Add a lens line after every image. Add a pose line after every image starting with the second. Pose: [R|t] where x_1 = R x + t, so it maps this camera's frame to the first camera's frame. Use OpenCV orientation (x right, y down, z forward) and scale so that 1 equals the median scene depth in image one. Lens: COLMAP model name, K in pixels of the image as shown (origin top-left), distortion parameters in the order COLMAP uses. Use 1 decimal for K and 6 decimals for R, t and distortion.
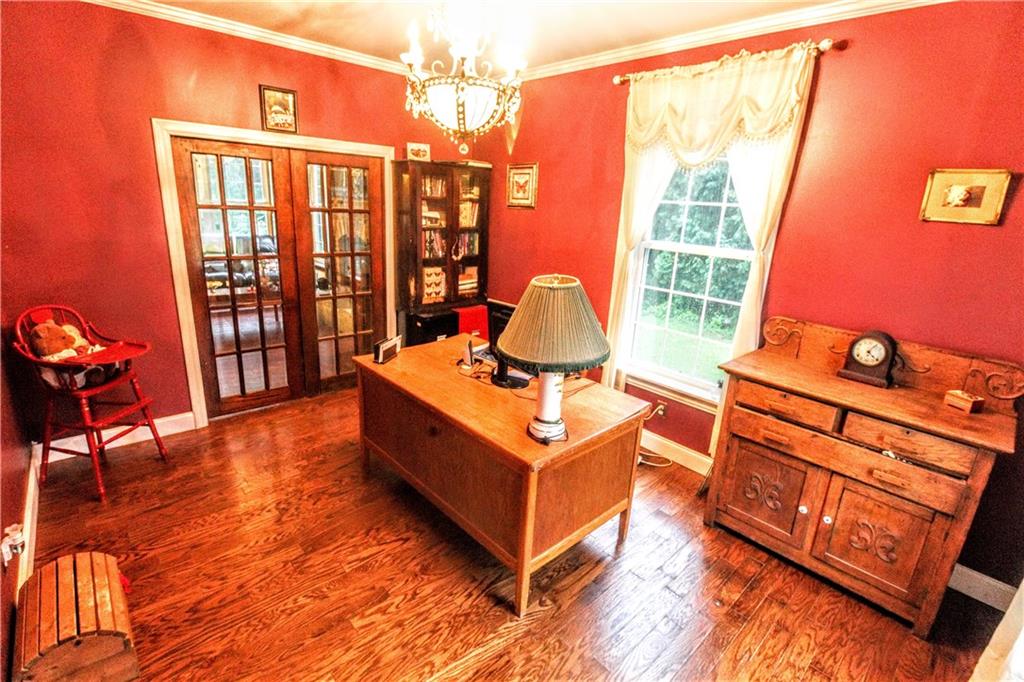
lens RADIAL K [[474.5, 0, 508.3], [0, 474.5, 336.5], [0, 0, 1]] dist [-0.021768, -0.001739]
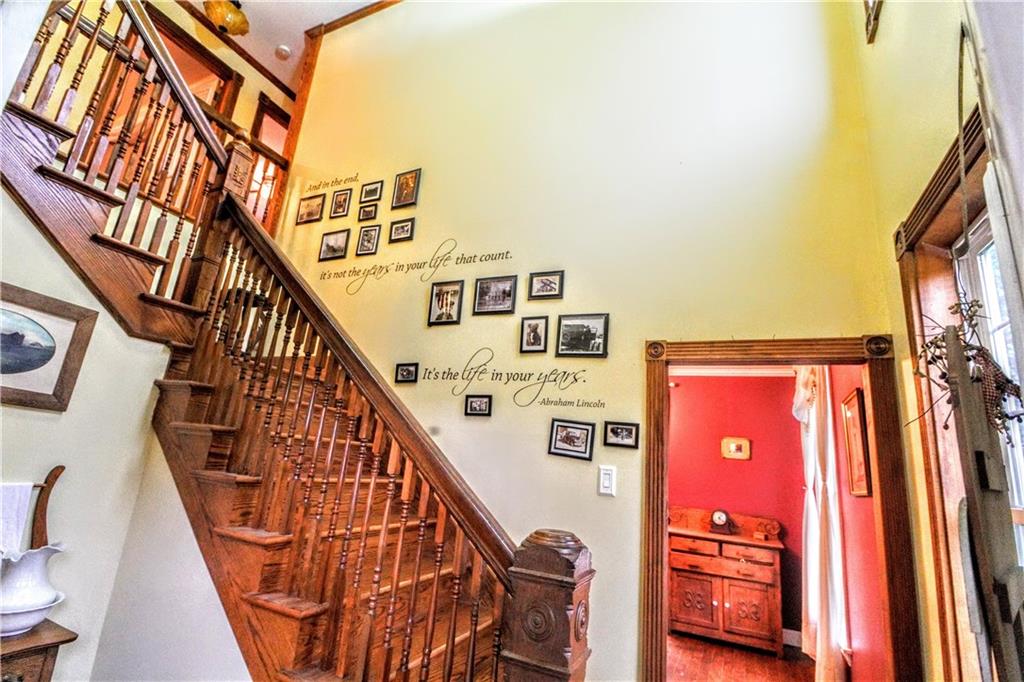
lens RADIAL K [[474.5, 0, 514.4], [0, 474.5, 340.2], [0, 0, 1]] dist [-0.021768, -0.001739]
pose [[0.921172, 0.127255, 0.367760, -1.085035], [0.068422, 0.877339, -0.474968, 0.301987], [-0.383093, 0.462690, 0.799473, -0.815375]]
